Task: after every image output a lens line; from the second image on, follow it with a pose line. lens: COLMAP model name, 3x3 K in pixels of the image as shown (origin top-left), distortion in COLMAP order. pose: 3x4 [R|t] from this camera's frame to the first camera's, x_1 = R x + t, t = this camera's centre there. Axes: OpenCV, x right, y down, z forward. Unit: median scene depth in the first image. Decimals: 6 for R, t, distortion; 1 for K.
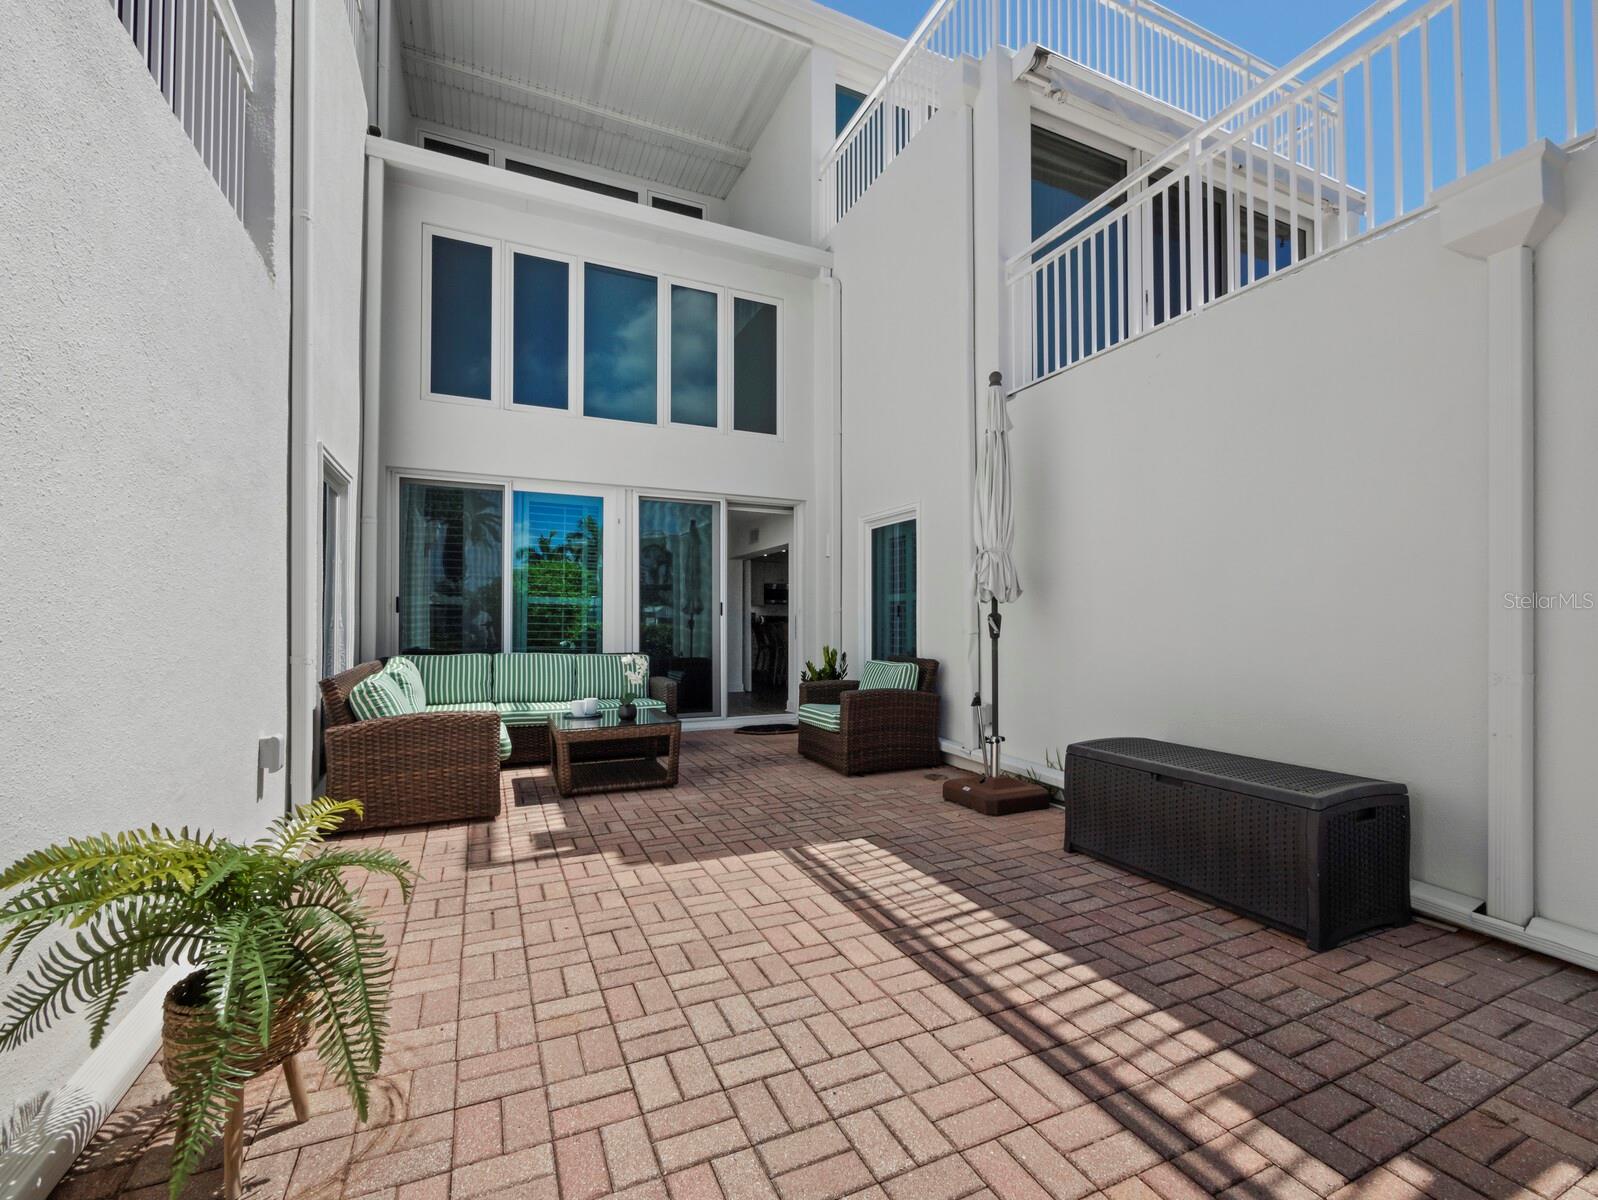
lens RADIAL K [[693.0, 0, 797.5], [0, 693.0, 610.1], [0, 0, 1]] dist [0.000000, 0.000046]
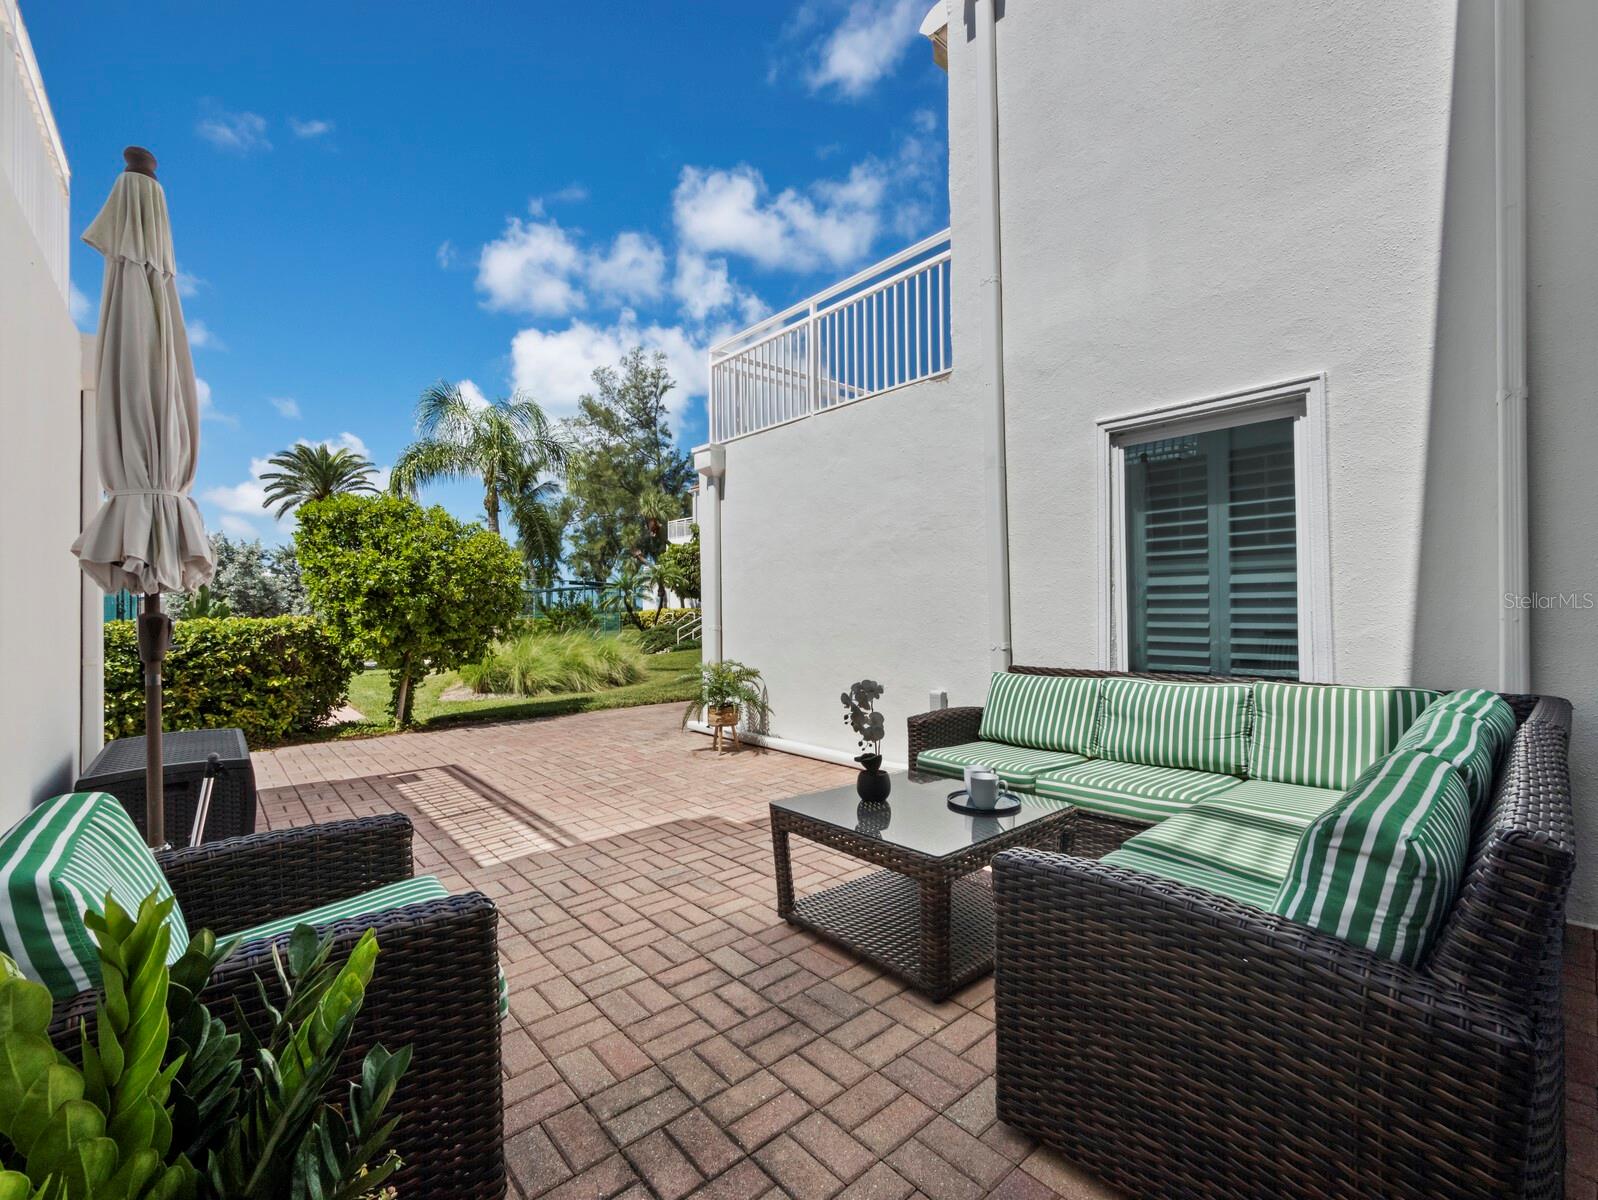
lens RADIAL K [[698.1, 0, 799.9], [0, 698.1, 600.4], [0, 0, 1]] dist [-0.005025, -0.000367]
pose [[-0.959759, 0.004758, -0.280784, -0.037707], [0.012975, 0.999540, -0.027411, 0.018589], [0.280524, -0.029951, -0.959380, 1.677915]]
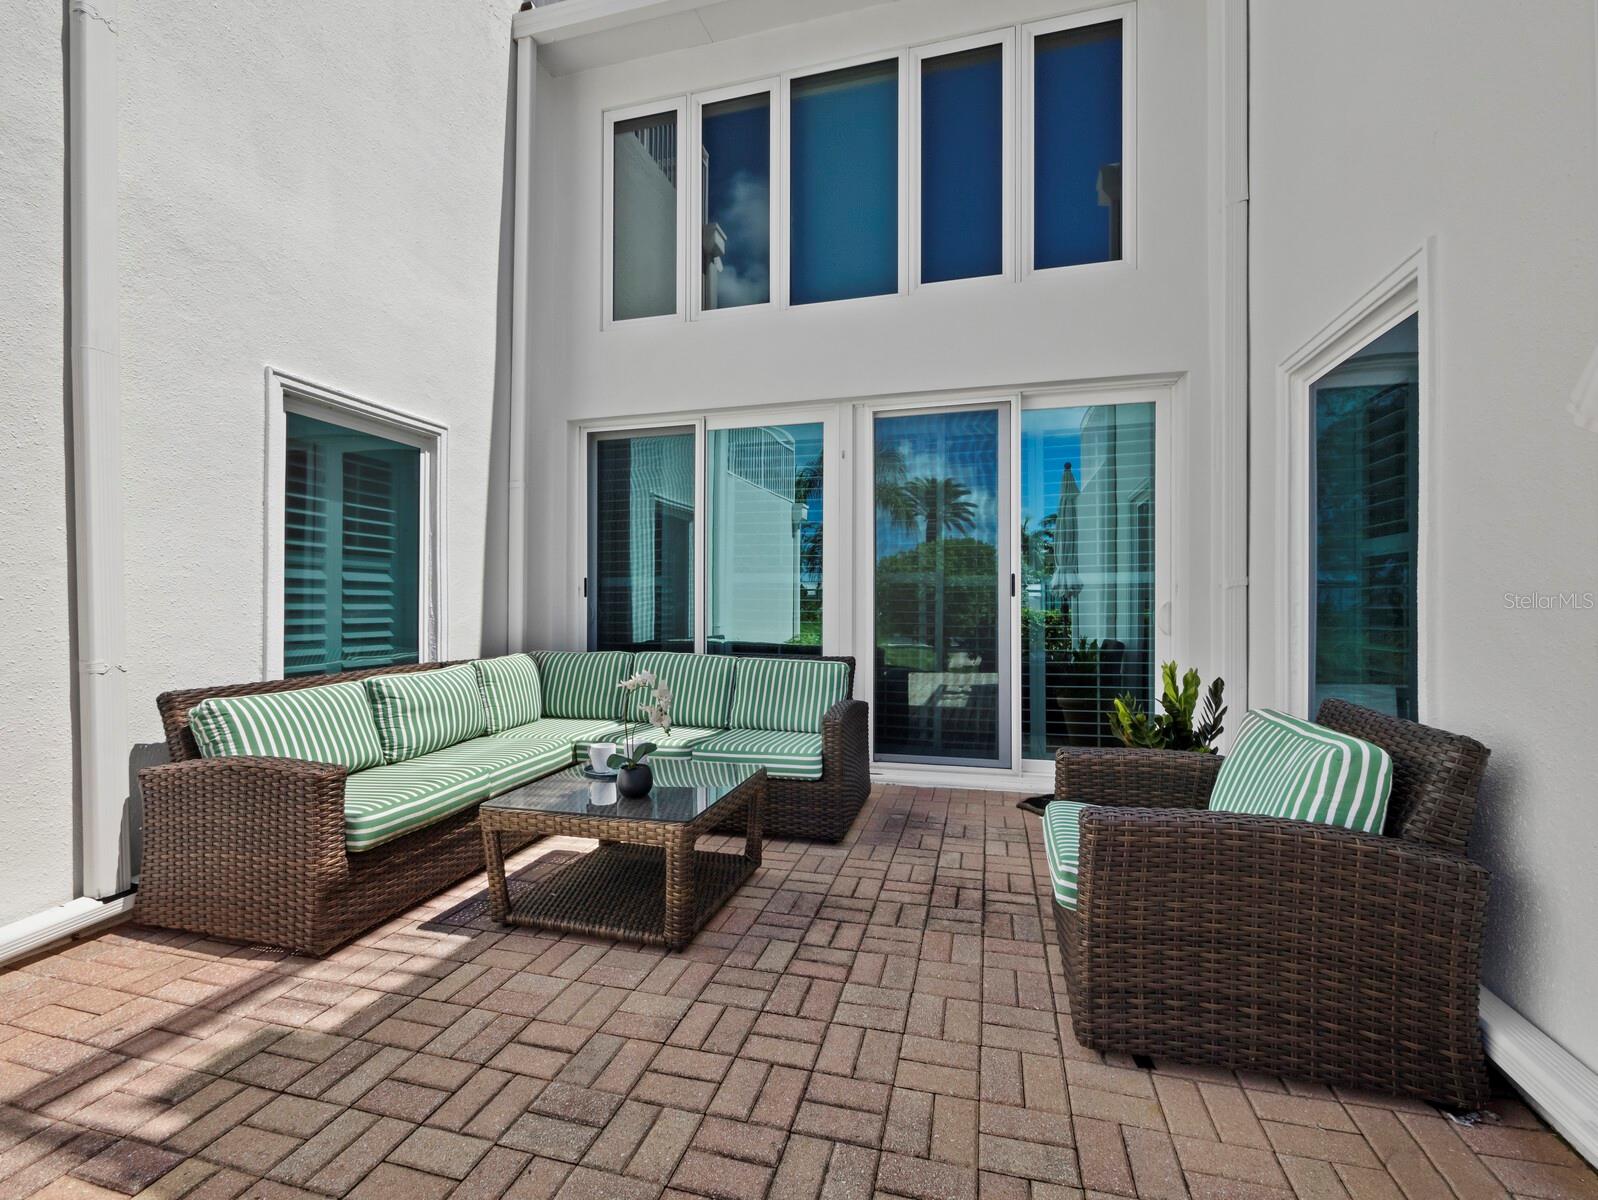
lens RADIAL K [[698.1, 0, 799.9], [0, 698.1, 600.4], [0, 0, 1]] dist [-0.005025, -0.000367]
pose [[0.770909, -0.002055, -0.636942, 0.214247], [0.011675, 0.999872, 0.010905, 0.005453], [0.636839, -0.015843, 0.770834, 0.747973]]
